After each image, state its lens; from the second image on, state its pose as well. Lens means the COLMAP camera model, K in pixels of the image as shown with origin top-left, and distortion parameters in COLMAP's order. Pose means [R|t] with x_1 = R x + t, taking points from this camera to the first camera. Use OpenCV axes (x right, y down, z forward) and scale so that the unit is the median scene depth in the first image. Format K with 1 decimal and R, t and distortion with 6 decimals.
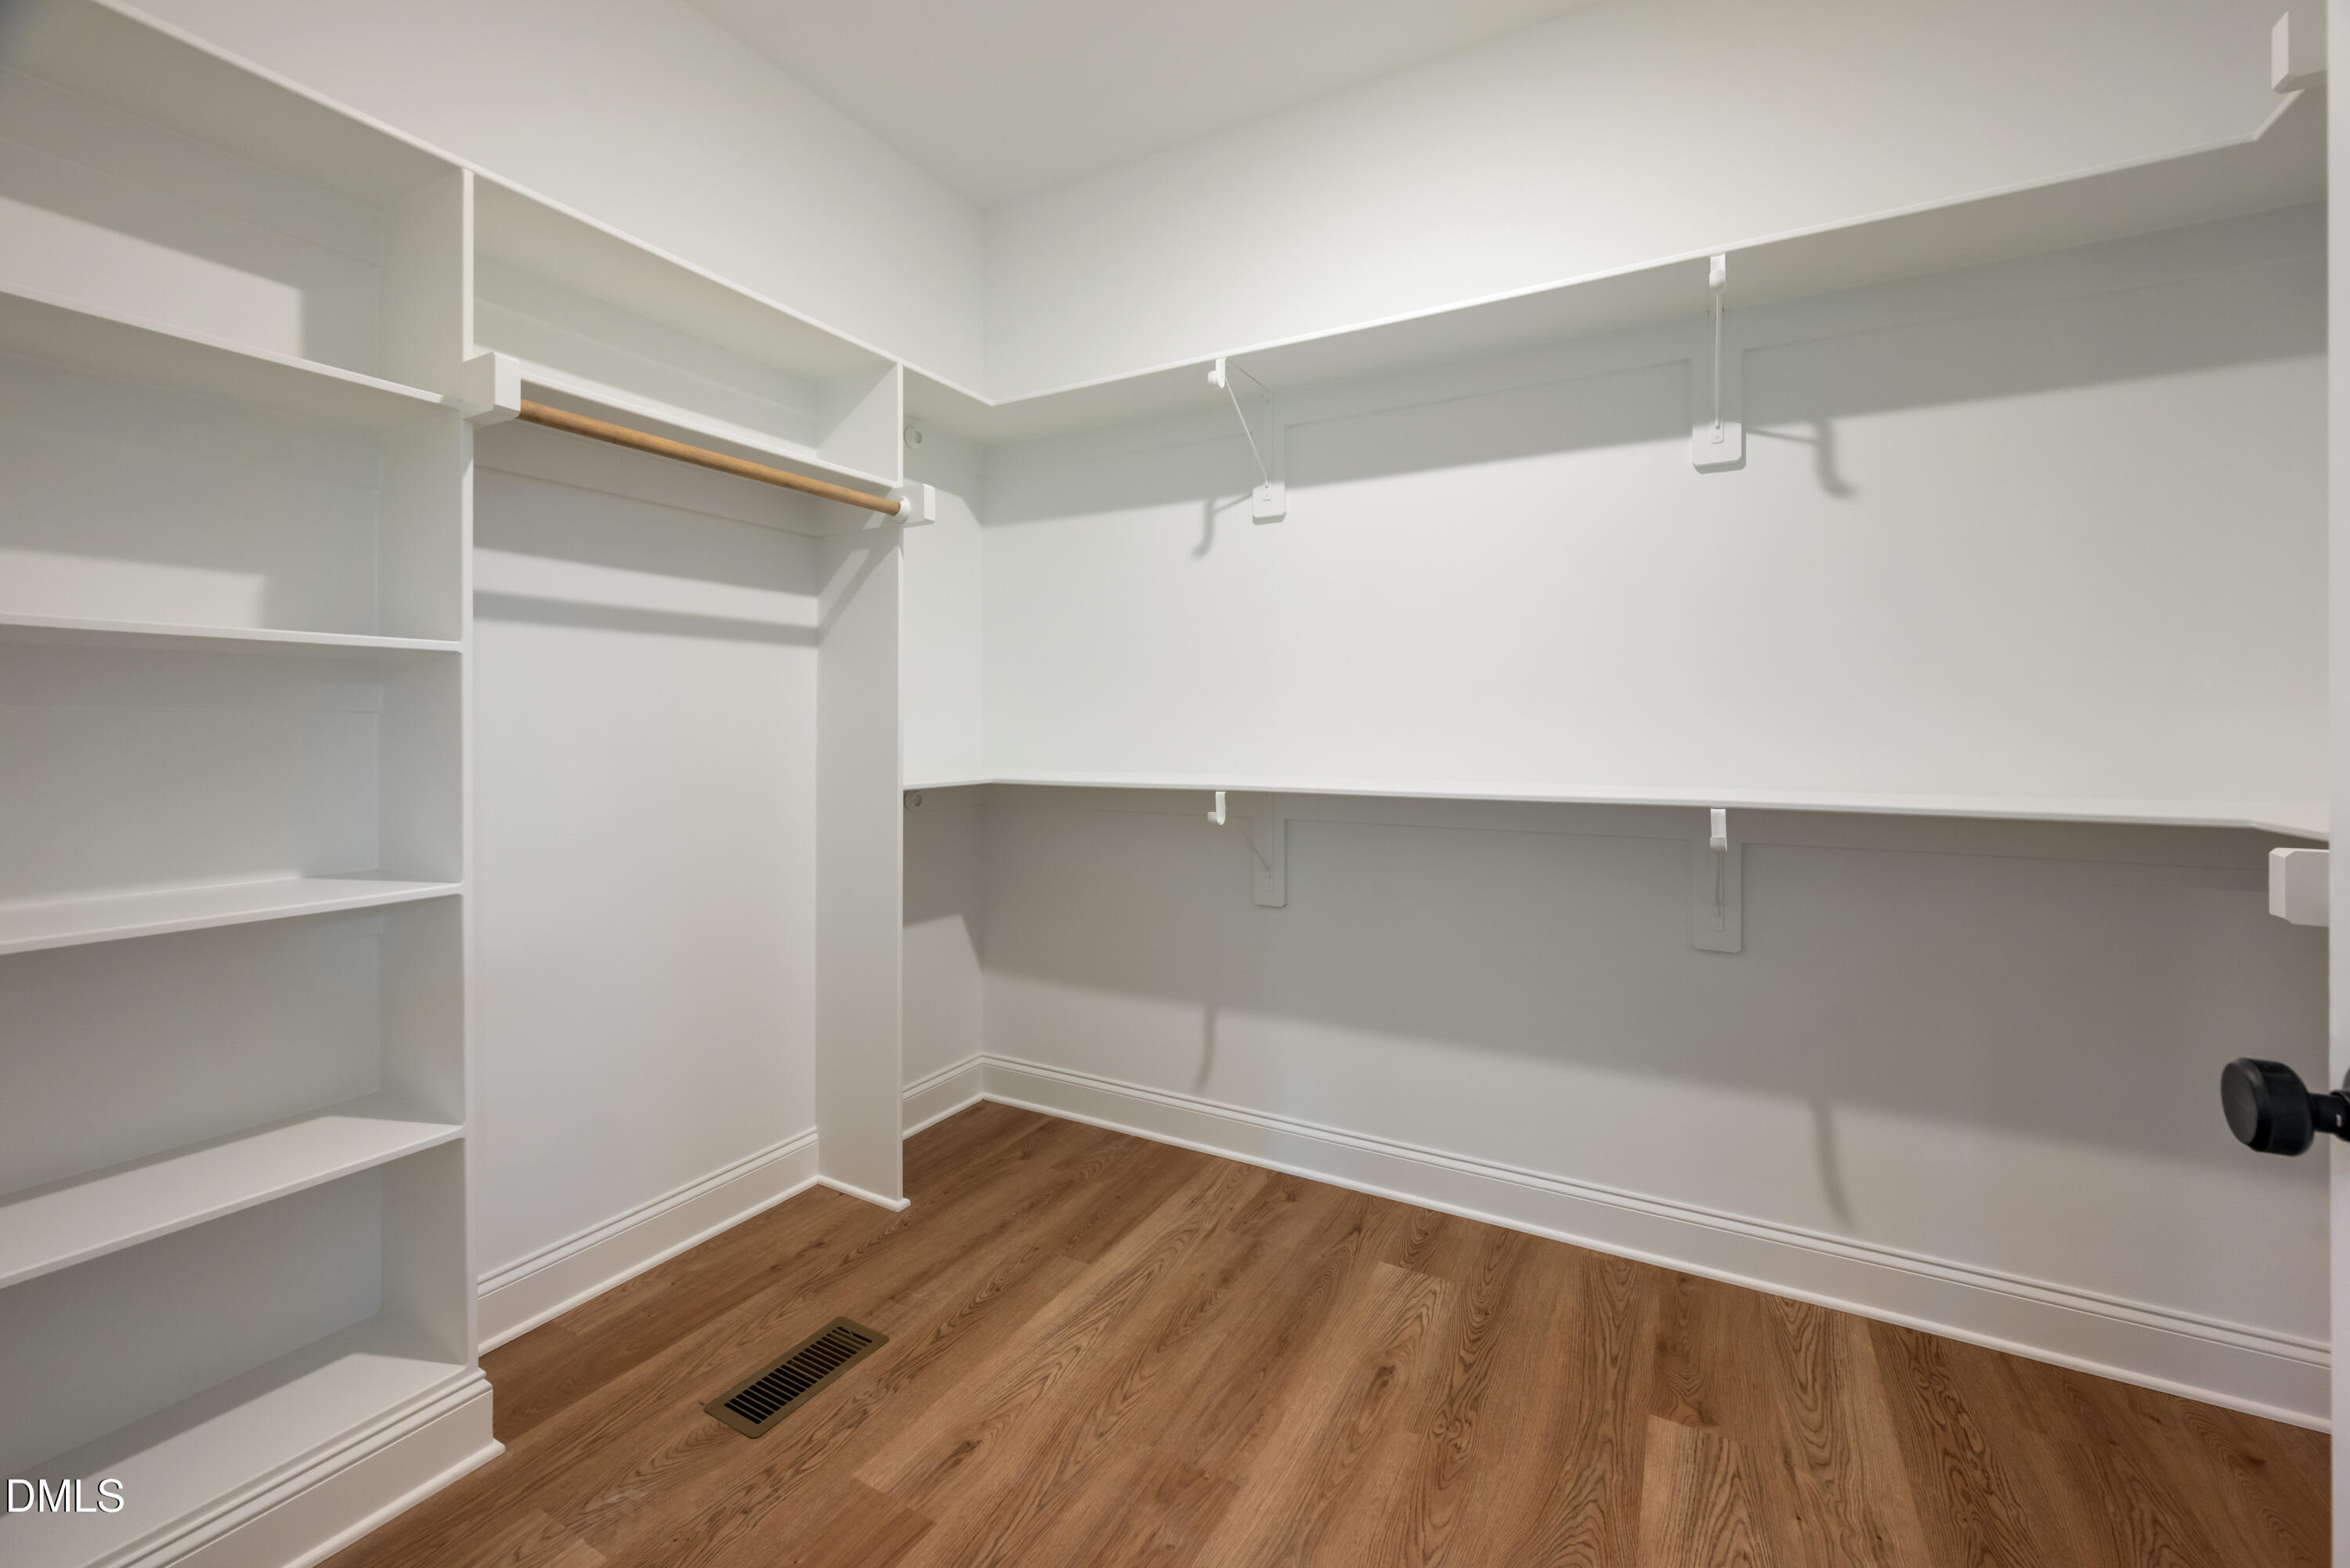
lens RADIAL K [[950.6, 0, 1176.7], [0, 950.6, 722.0], [0, 0, 1]] dist [-0.003515, 0.000314]
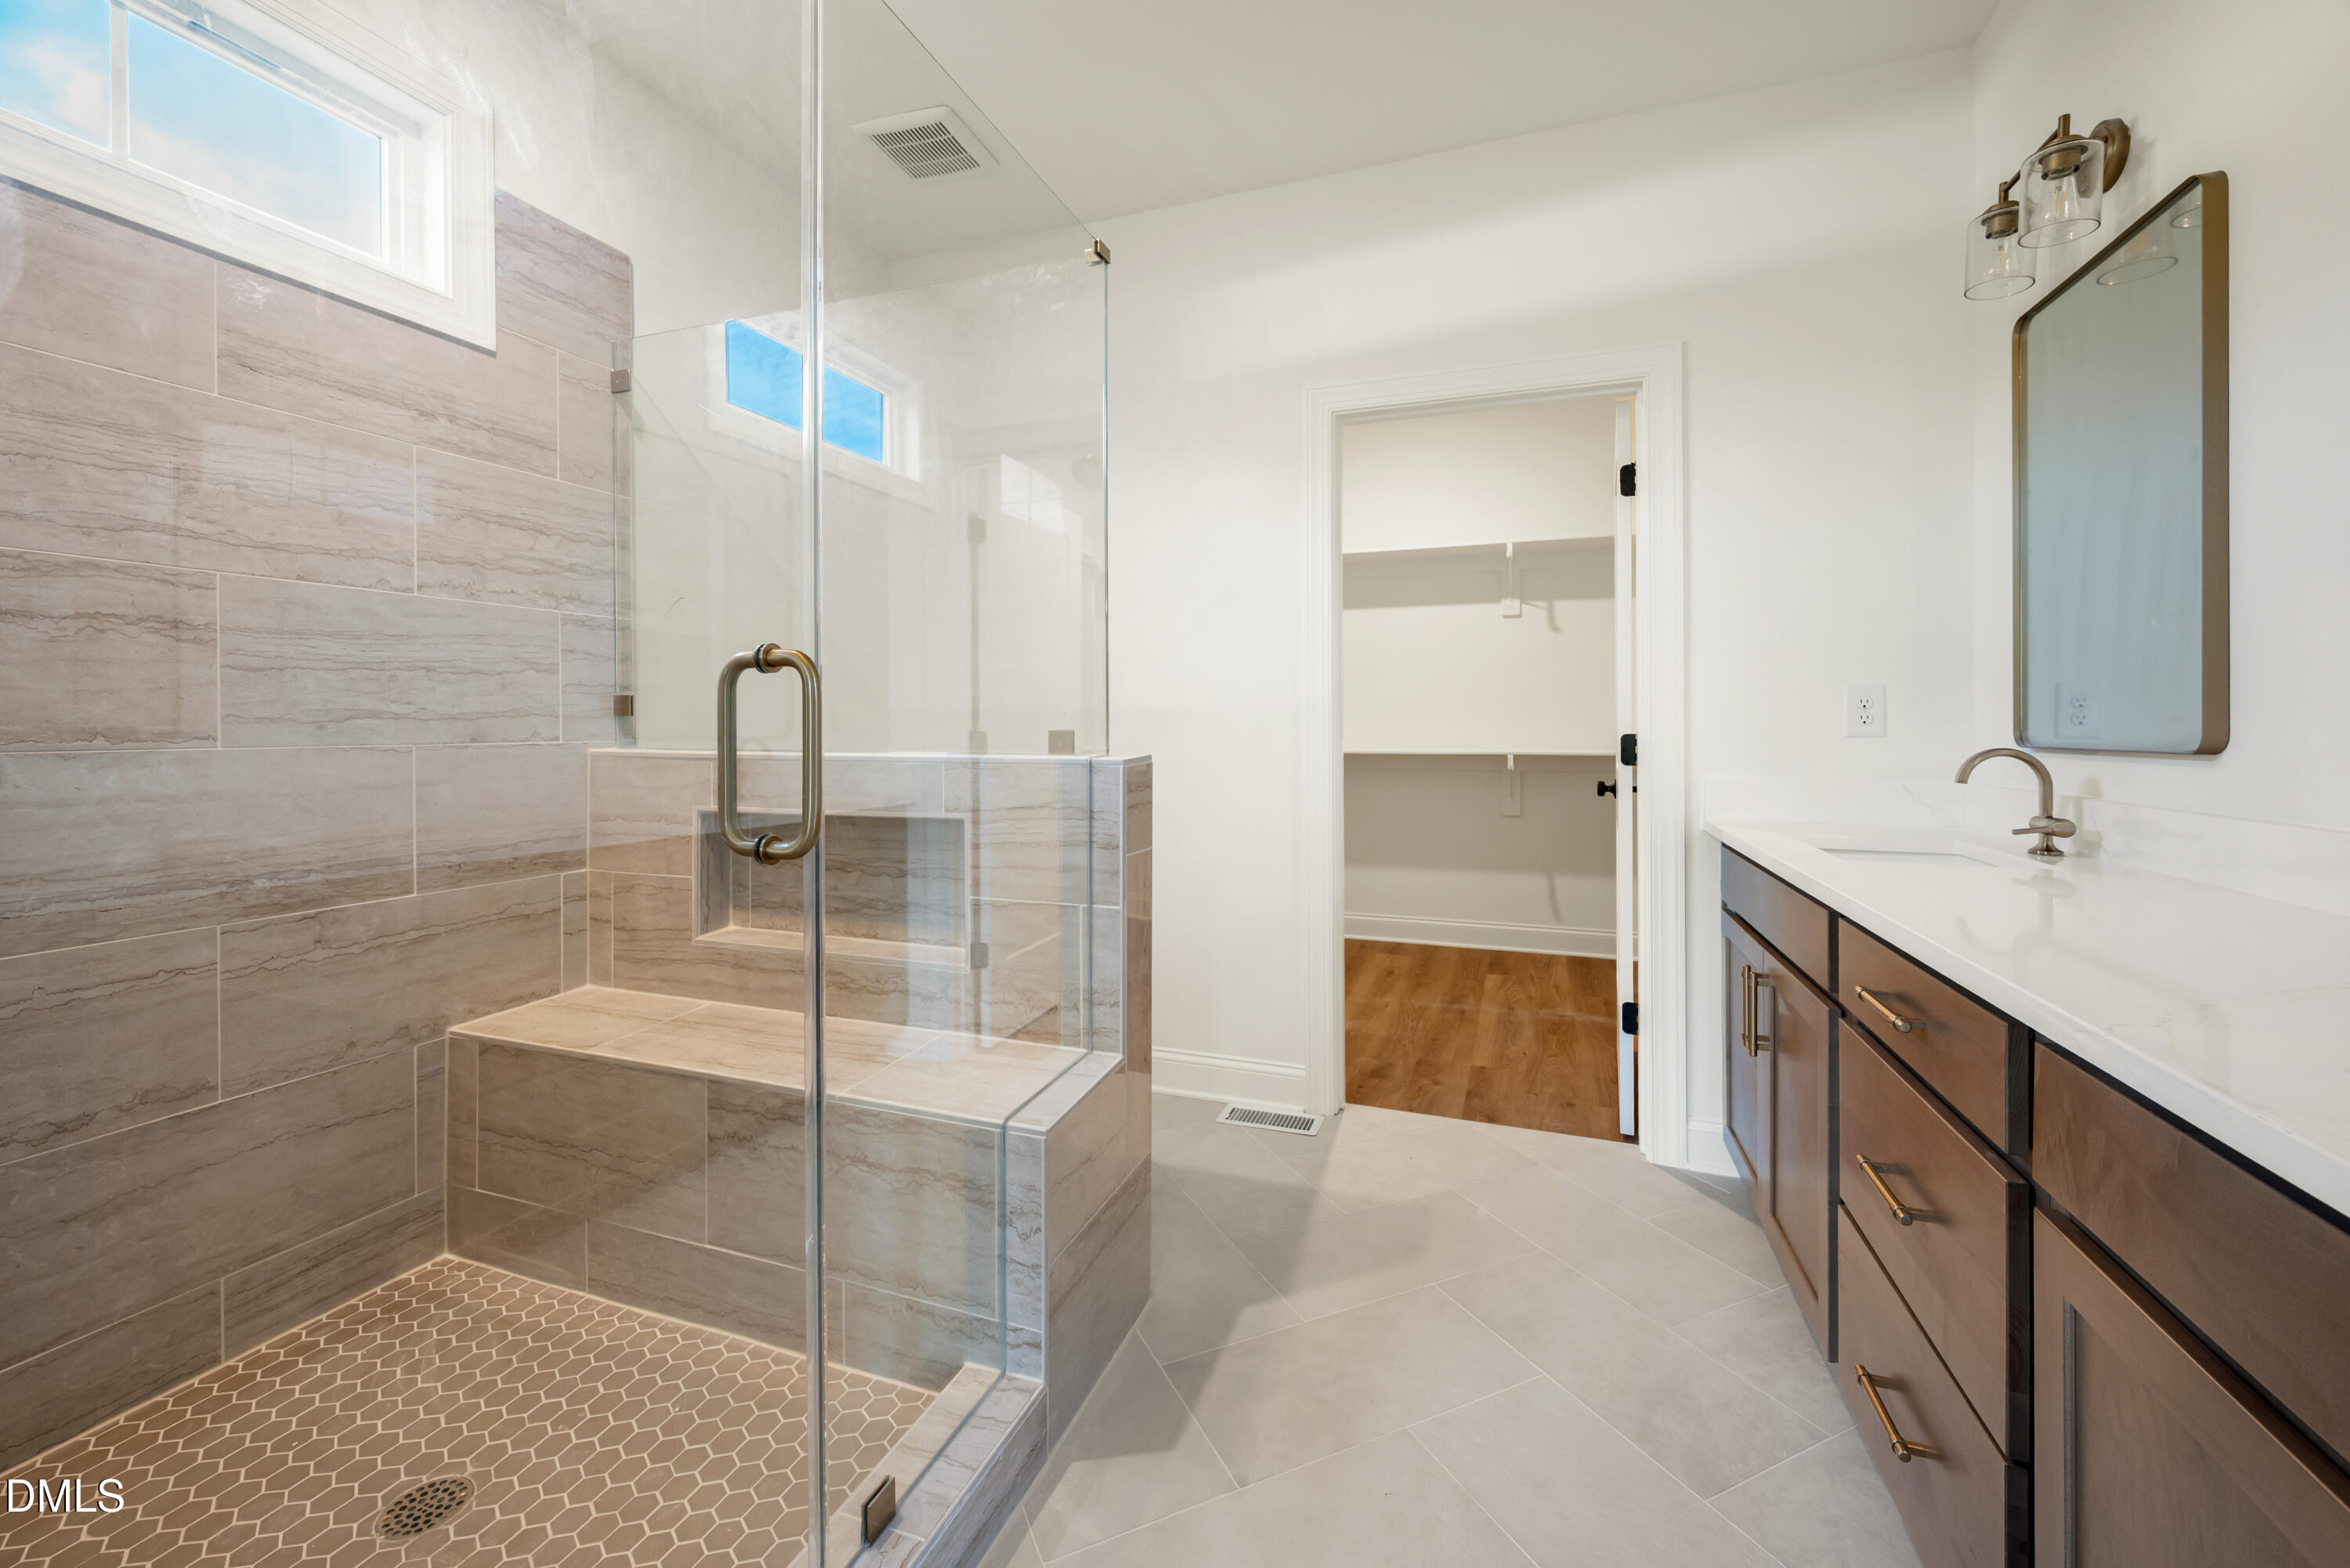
lens RADIAL K [[950.6, 0, 1176.6], [0, 950.6, 729.5], [0, 0, 1]] dist [-0.003515, 0.000314]
pose [[0.987666, -0.004190, 0.156519, -0.677956], [0.004258, 0.999991, -0.000102, 0.015379], [-0.156517, 0.000768, 0.987675, -1.308422]]
